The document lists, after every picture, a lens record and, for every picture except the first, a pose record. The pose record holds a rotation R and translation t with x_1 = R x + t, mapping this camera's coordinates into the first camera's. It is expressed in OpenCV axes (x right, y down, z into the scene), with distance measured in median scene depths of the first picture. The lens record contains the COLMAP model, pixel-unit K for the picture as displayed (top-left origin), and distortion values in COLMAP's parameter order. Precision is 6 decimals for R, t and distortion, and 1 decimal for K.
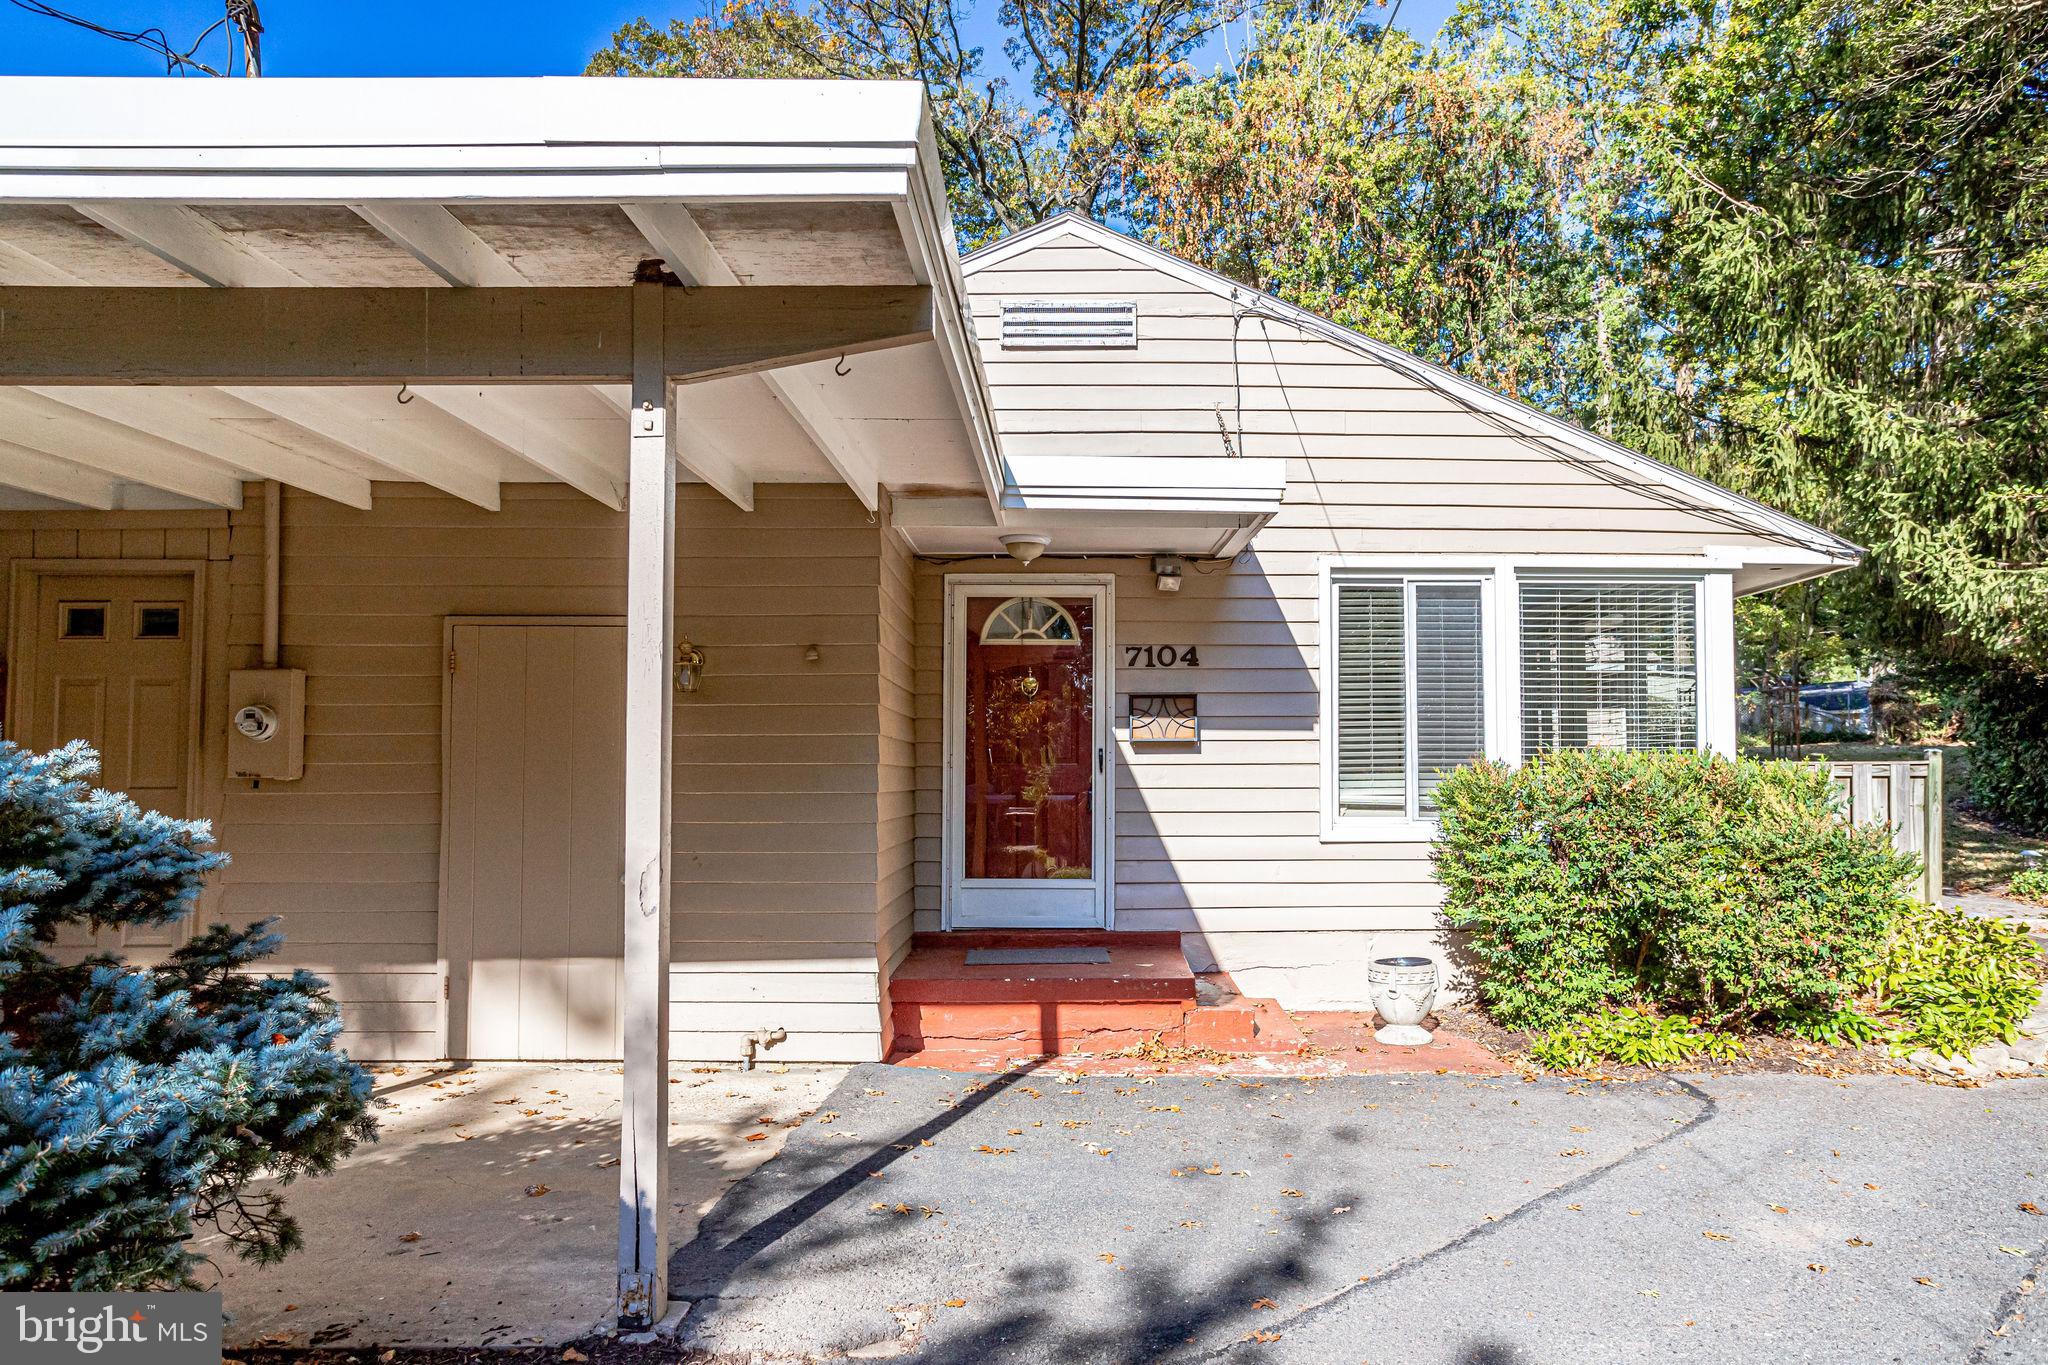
lens RADIAL K [[1359.4, 0, 1024.6], [0, 1359.4, 583.4], [0, 0, 1]] dist [-0.008938, -0.000697]
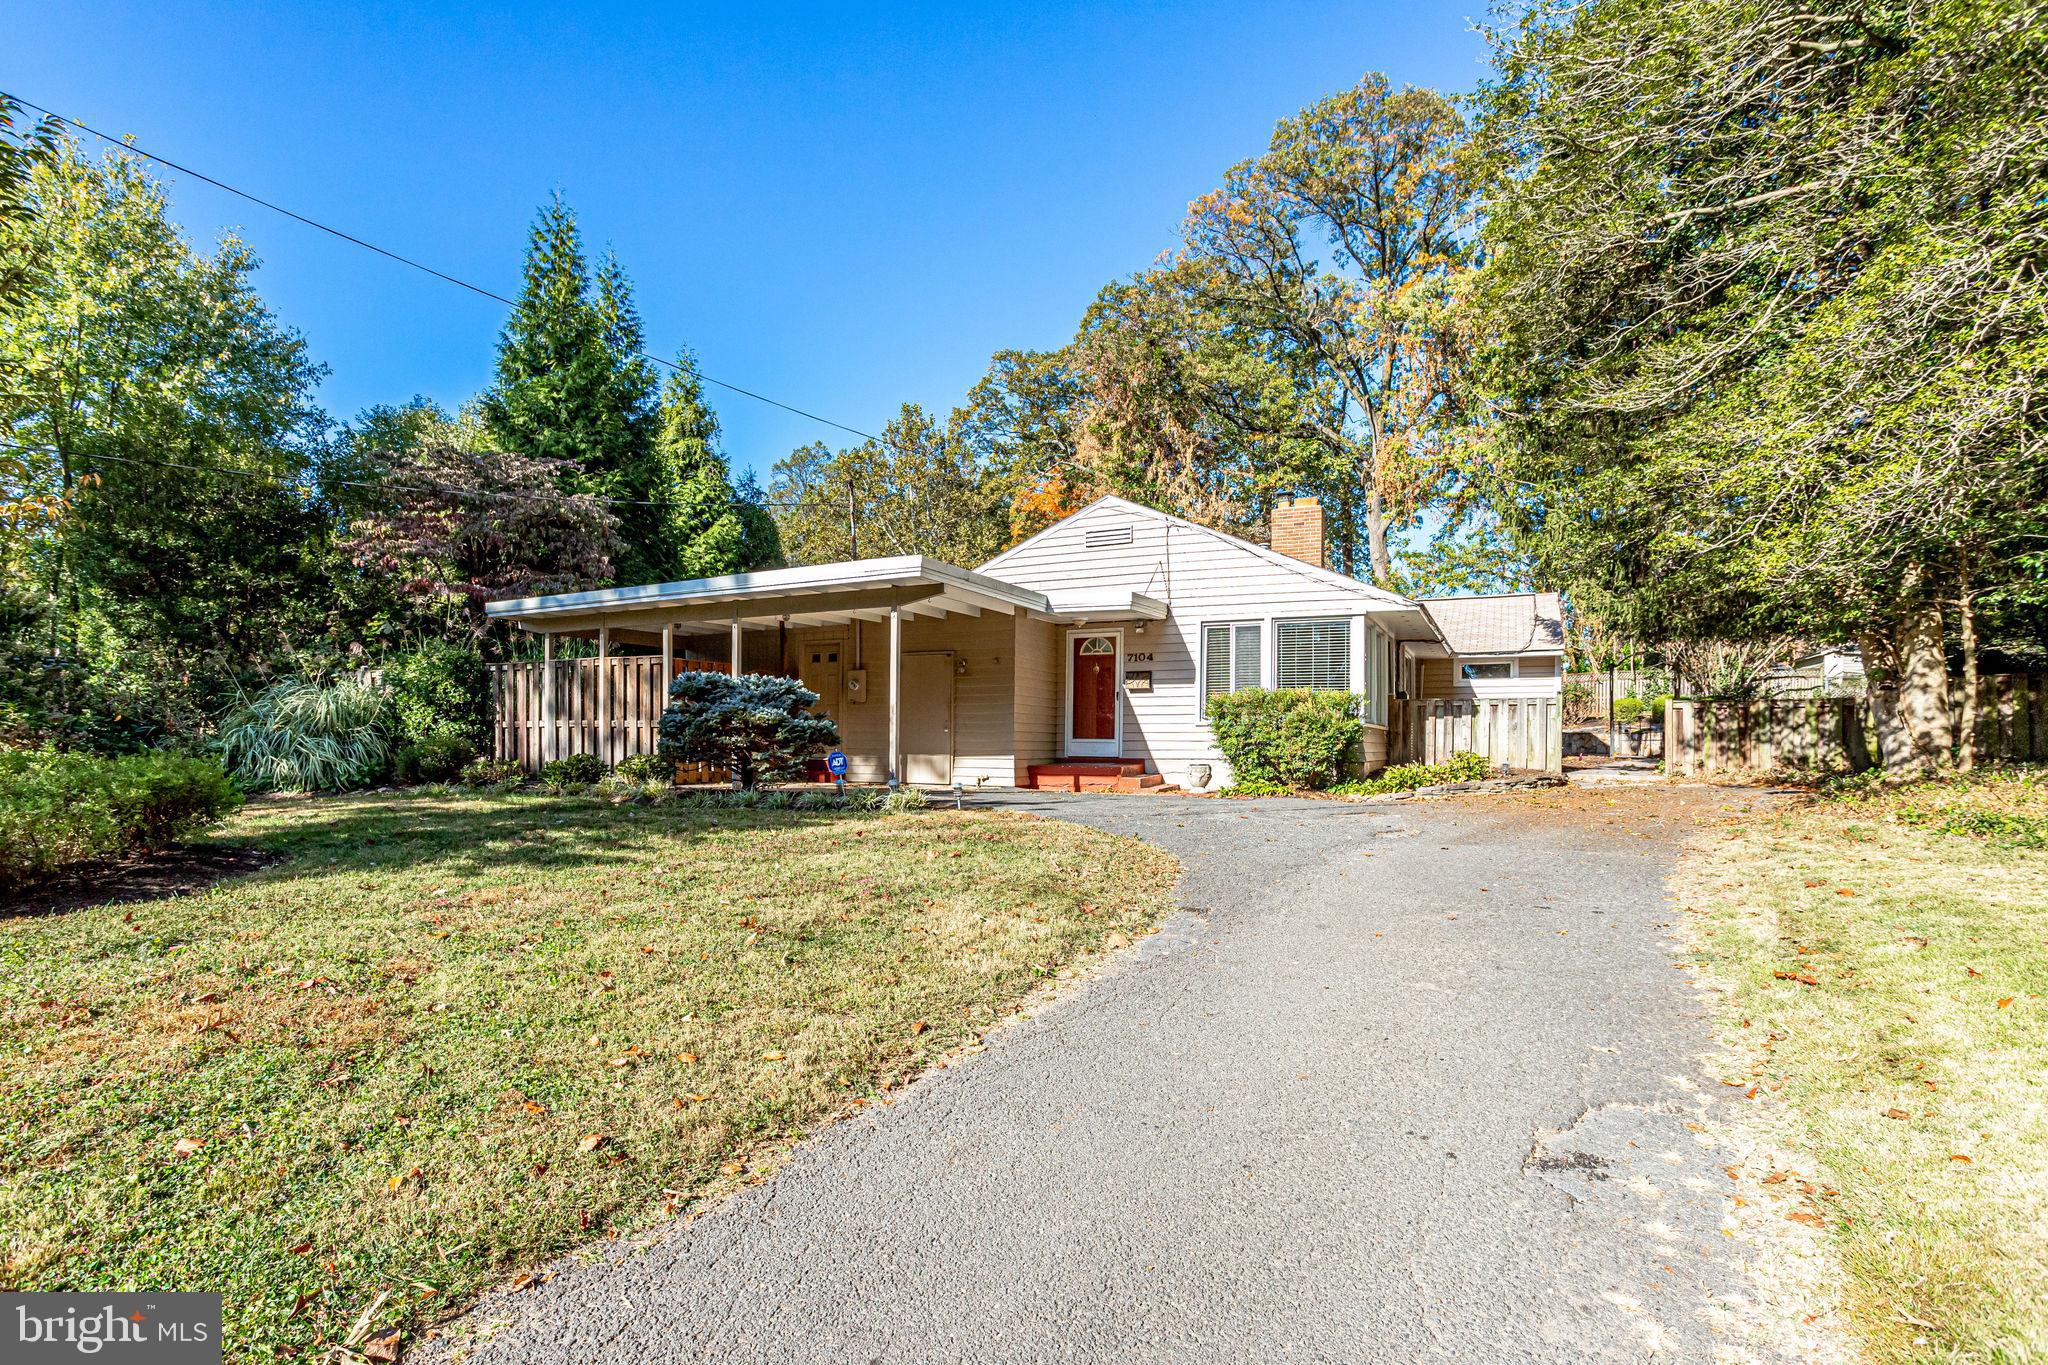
lens RADIAL K [[1056.7, 0, 1024.0], [0, 1056.7, 682.5], [0, 0, 1]] dist [-0.041948, 0.033449]
pose [[0.888471, -0.021713, -0.458419, 0.844518], [0.053631, 0.996948, 0.056723, -0.026867], [0.455788, -0.074982, 0.886924, -0.941007]]
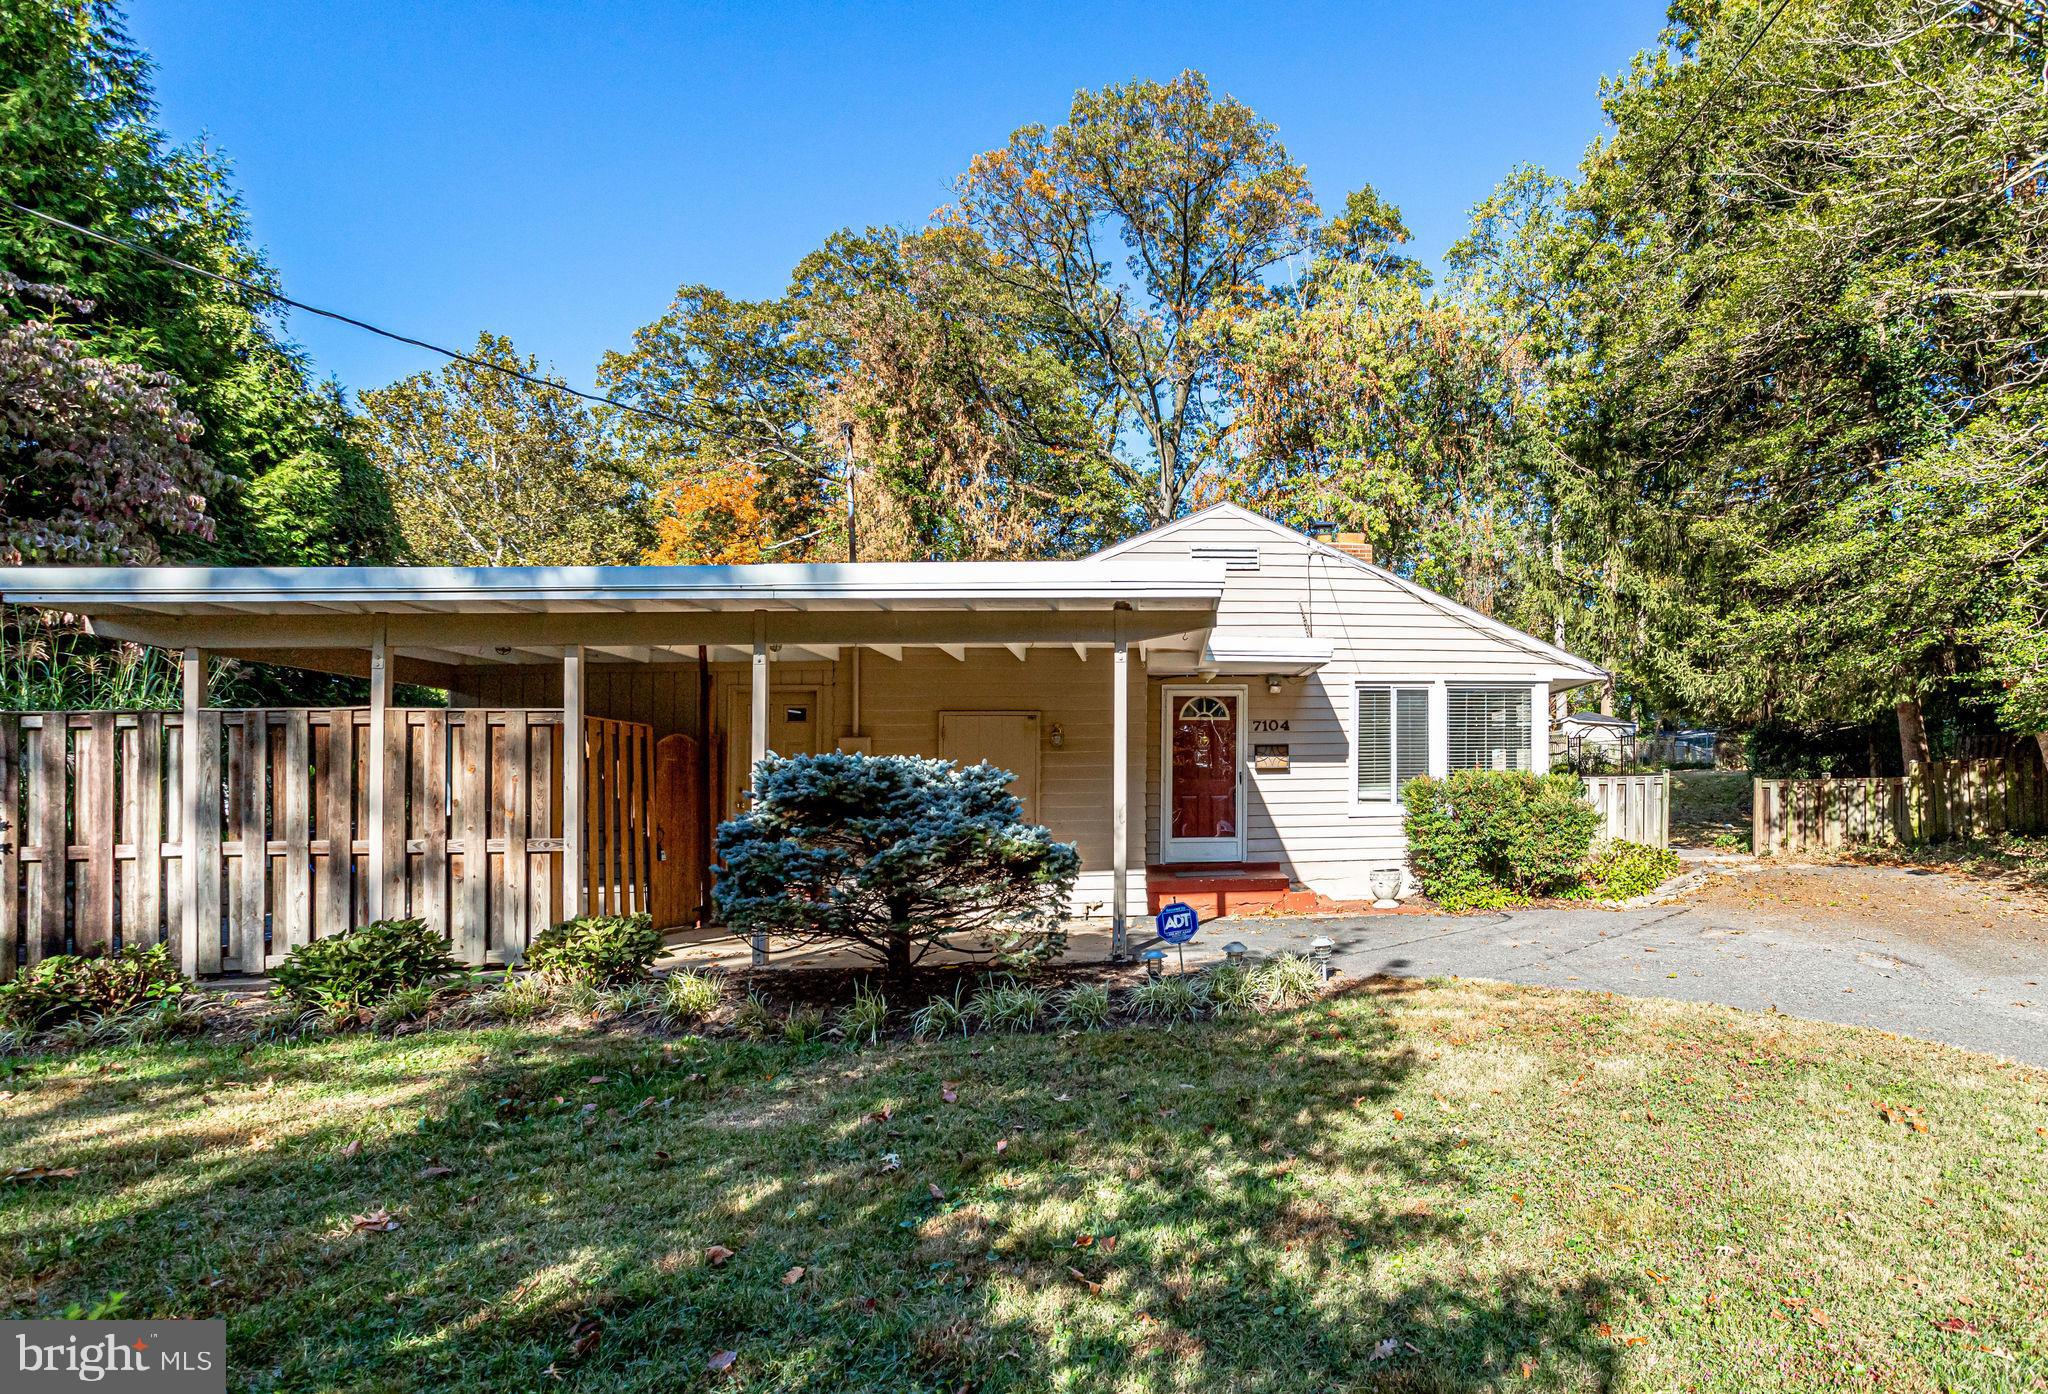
lens RADIAL K [[1133.4, 0, 1258.2], [0, 1133.4, 735.3], [0, 0, 1]] dist [-0.059988, 0.035764]
pose [[0.992025, -0.007423, 0.125824, -0.124299], [-0.002323, 0.997018, 0.077134, -0.059085], [-0.126021, -0.076812, 0.989049, -0.627345]]
